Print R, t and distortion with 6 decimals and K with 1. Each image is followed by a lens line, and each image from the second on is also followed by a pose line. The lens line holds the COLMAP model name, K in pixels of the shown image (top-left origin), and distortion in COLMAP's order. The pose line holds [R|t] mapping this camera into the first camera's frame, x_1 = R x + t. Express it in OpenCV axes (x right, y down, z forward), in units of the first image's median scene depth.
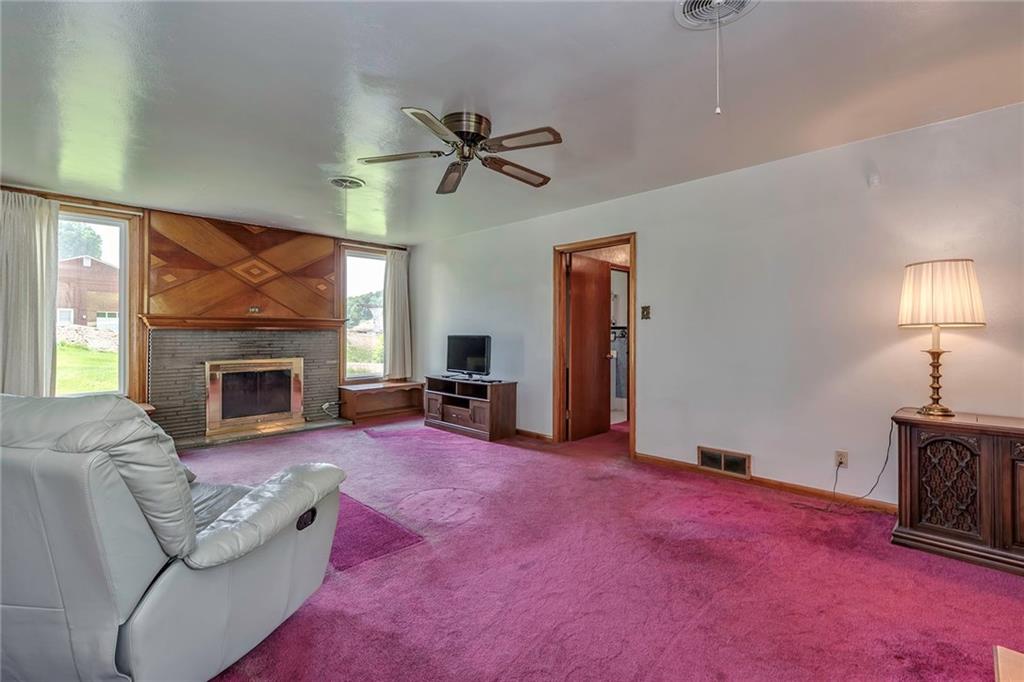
lens RADIAL K [[452.7, 0, 515.7], [0, 452.7, 338.6], [0, 0, 1]] dist [0.000380, 0.000012]
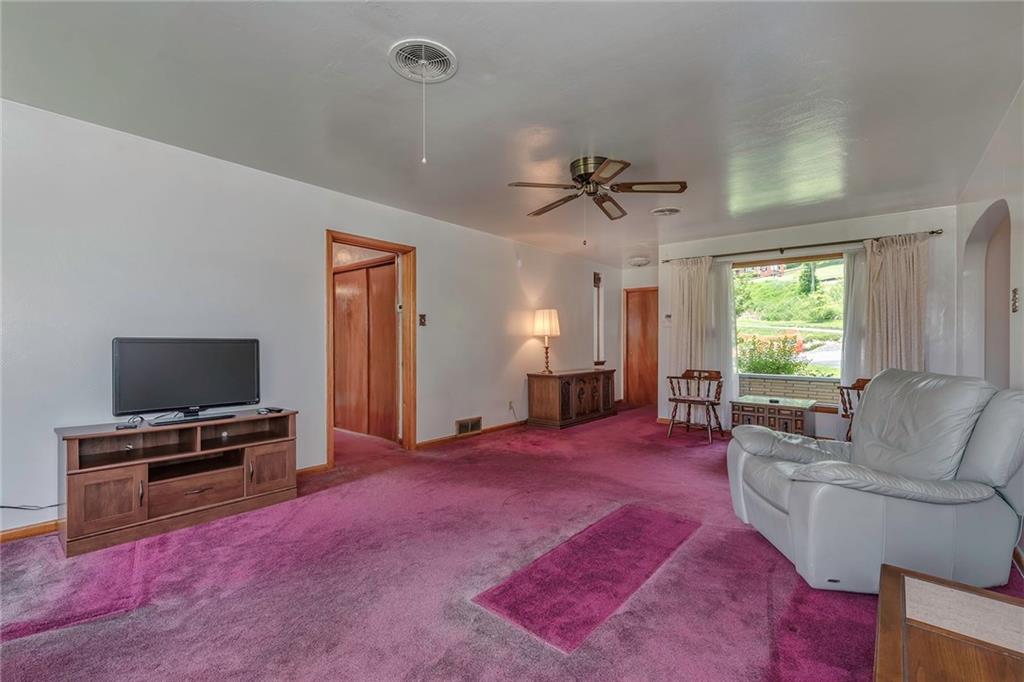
lens RADIAL K [[432.5, 0, 511.5], [0, 432.5, 328.9], [0, 0, 1]] dist [-0.000172, -0.000063]
pose [[-0.070478, 0.024516, 0.997212, -0.856702], [0.000622, 0.999699, -0.024534, -0.007032], [-0.997513, -0.001109, -0.070472, 0.869990]]
